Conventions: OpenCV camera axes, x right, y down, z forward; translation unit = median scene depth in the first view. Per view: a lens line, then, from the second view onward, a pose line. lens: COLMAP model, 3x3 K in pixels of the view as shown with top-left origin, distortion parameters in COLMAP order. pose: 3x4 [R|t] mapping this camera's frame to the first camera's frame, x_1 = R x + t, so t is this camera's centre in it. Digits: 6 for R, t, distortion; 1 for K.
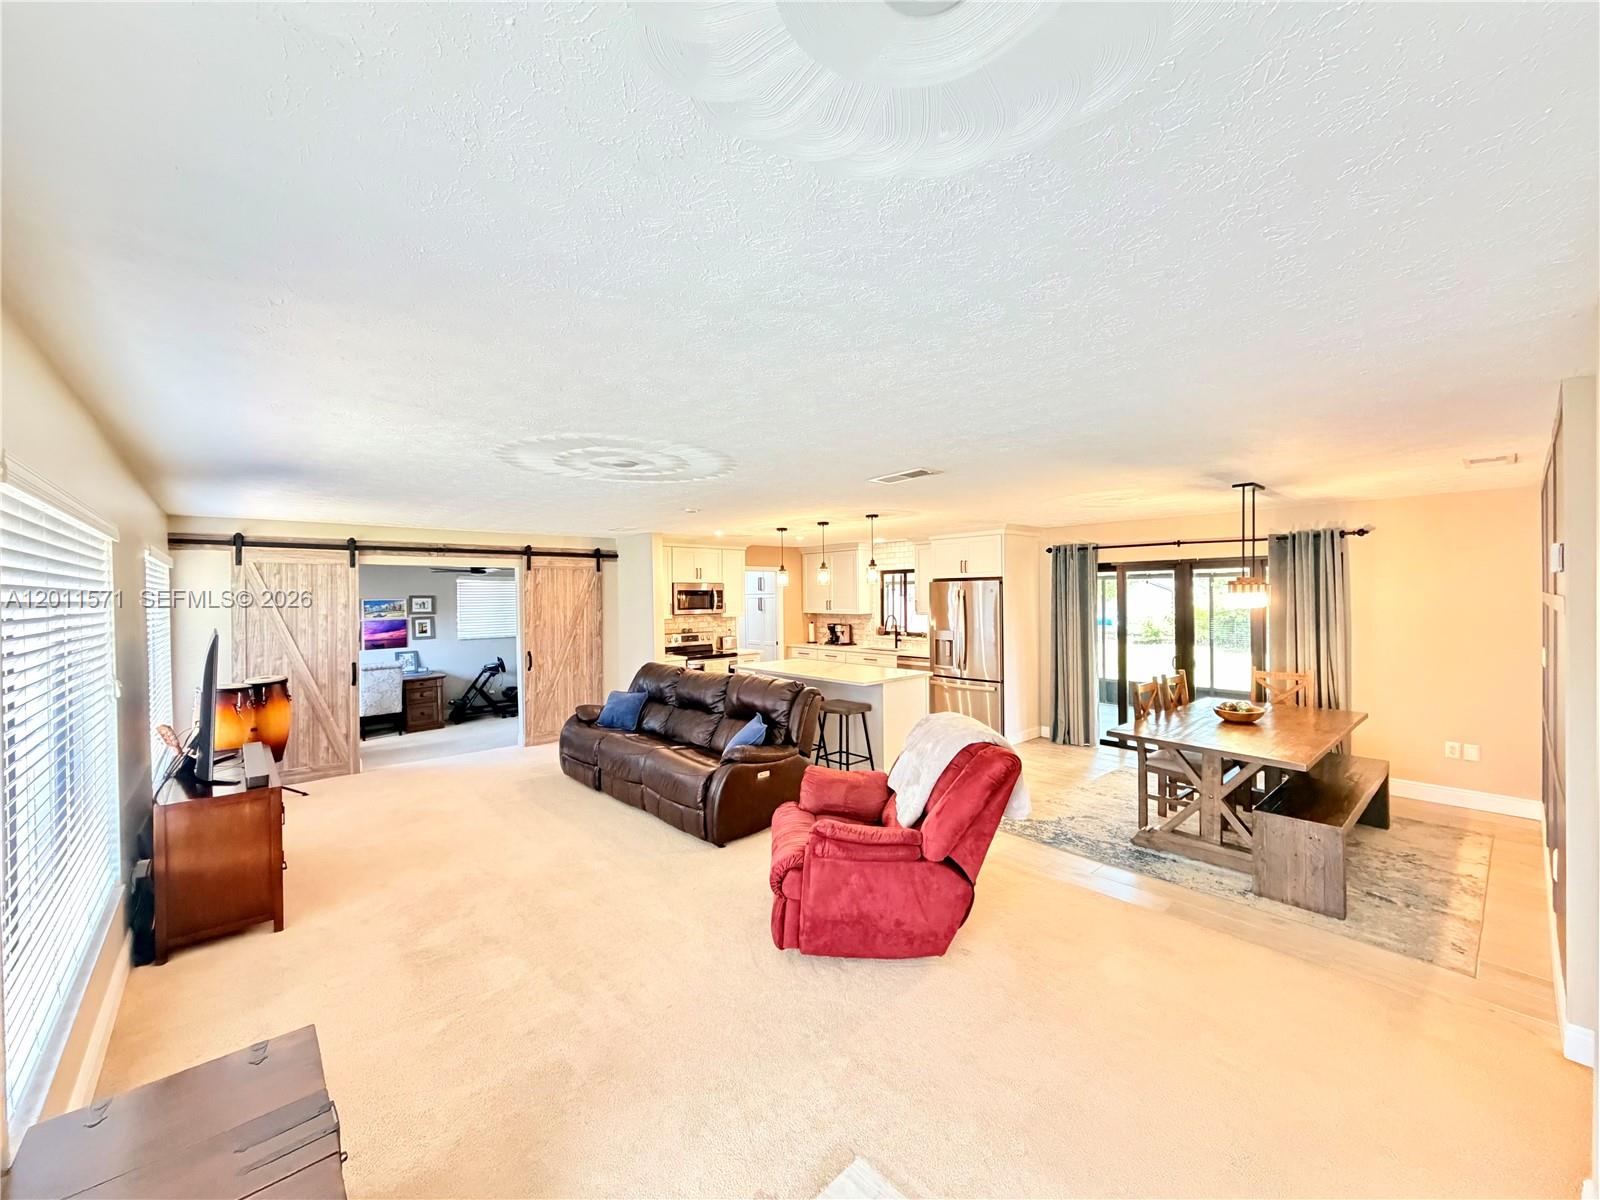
lens RADIAL K [[639.9, 0, 795.4], [0, 639.9, 600.9], [0, 0, 1]] dist [0.007108, -0.000063]
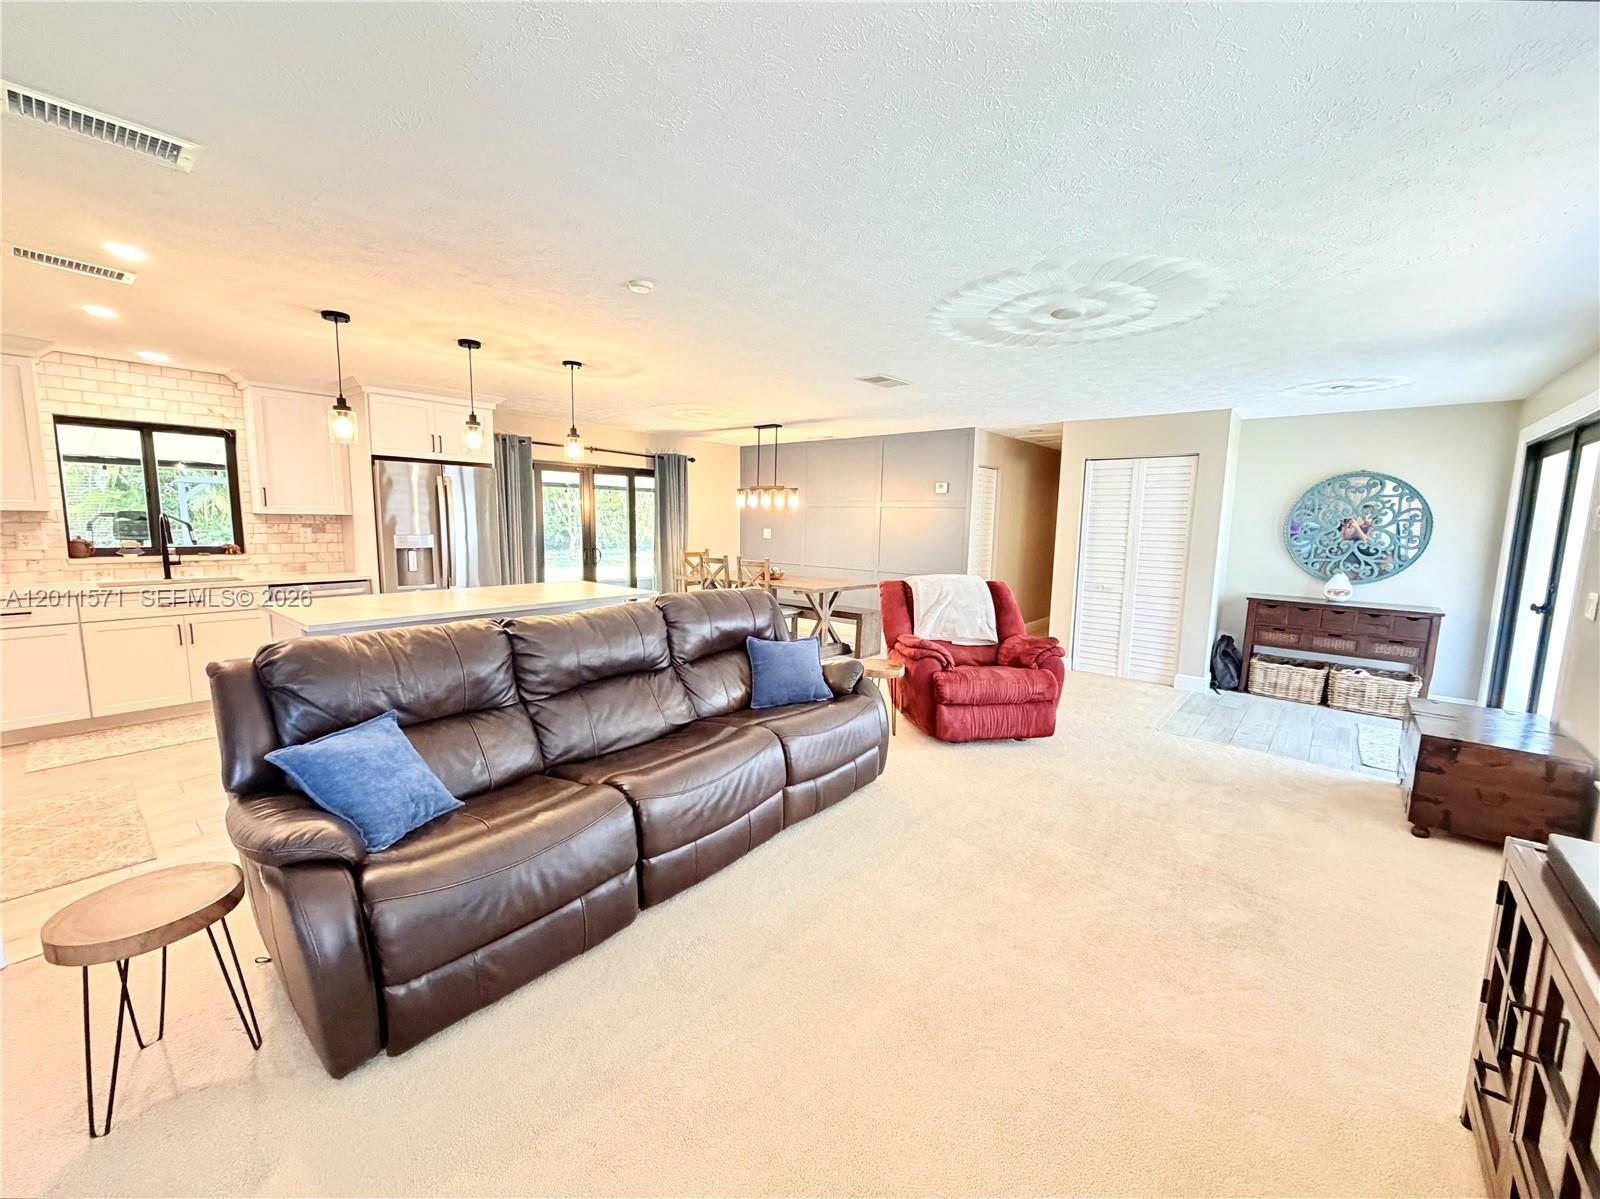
lens RADIAL K [[657.8, 0, 797.4], [0, 657.8, 593.3], [0, 0, 1]] dist [0.003673, 0.000030]
pose [[-0.152040, -0.109336, 0.982308, -0.540451], [-0.010369, 0.993984, 0.109030, 0.027023], [-0.988320, 0.006391, -0.152259, 0.710413]]
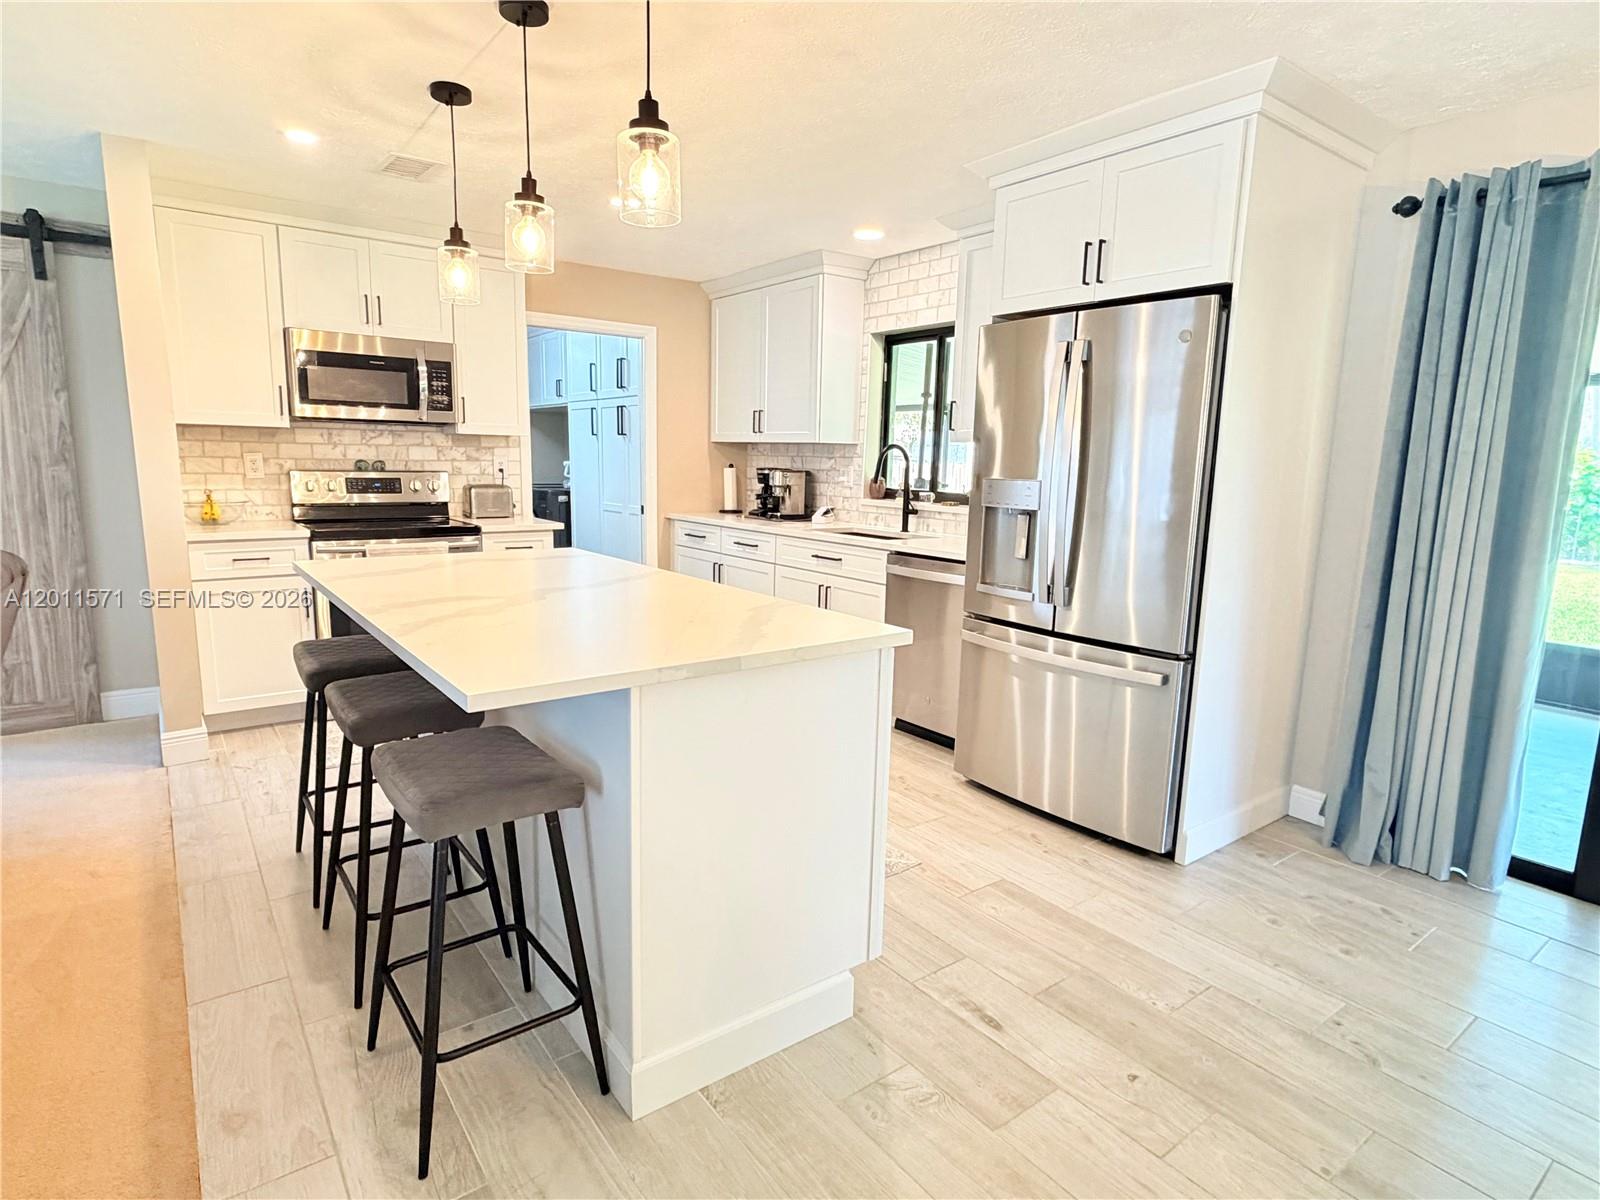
lens RADIAL K [[861.9, 0, 794.0], [0, 861.9, 597.5], [0, 0, 1]] dist [0.018172, -0.000265]
pose [[0.995768, 0.046972, -0.078986, 0.162544], [-0.034319, 0.987392, 0.154531, 0.041417], [0.085249, -0.151166, 0.984826, 0.566525]]
